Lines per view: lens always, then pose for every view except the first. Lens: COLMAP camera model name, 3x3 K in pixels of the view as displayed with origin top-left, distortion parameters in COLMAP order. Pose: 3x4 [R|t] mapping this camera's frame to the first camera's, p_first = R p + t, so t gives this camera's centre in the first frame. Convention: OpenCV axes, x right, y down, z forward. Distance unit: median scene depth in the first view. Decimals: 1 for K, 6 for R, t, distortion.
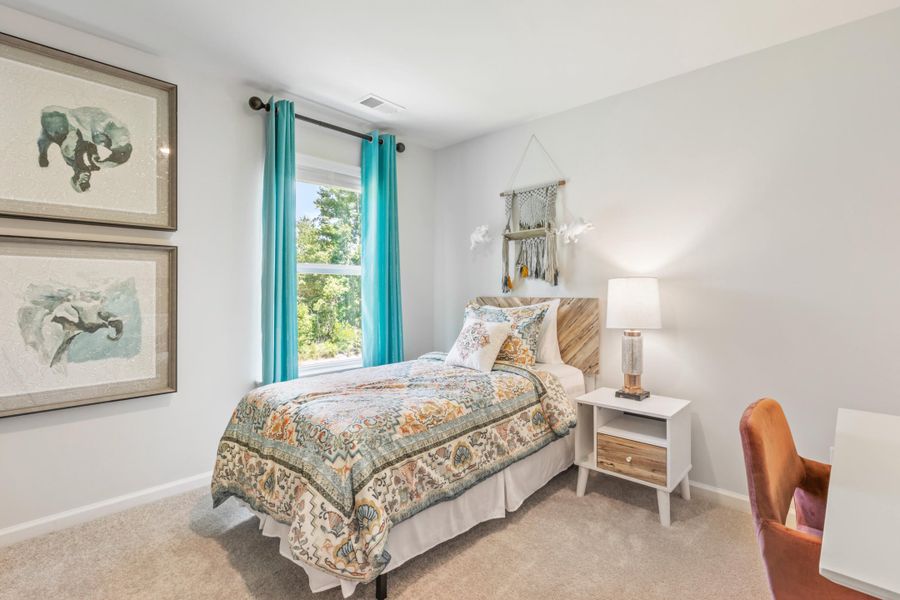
lens RADIAL K [[445.2, 0, 450.6], [0, 445.2, 286.3], [0, 0, 1]] dist [0.000872, 0.000139]
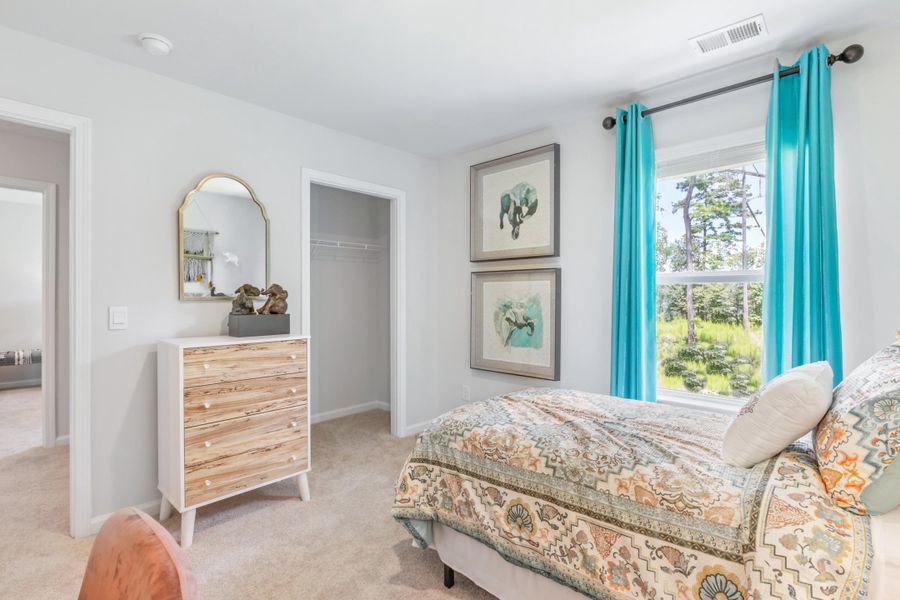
lens RADIAL K [[421.3, 0, 450.0], [0, 421.3, 300.0], [0, 0, 1]] dist [-0.001064, 0.000068]
pose [[0.001421, 0.004903, -0.999987, 0.669476], [0.004380, 0.999978, 0.004909, -0.005566], [0.999989, -0.004387, 0.001399, 0.769461]]
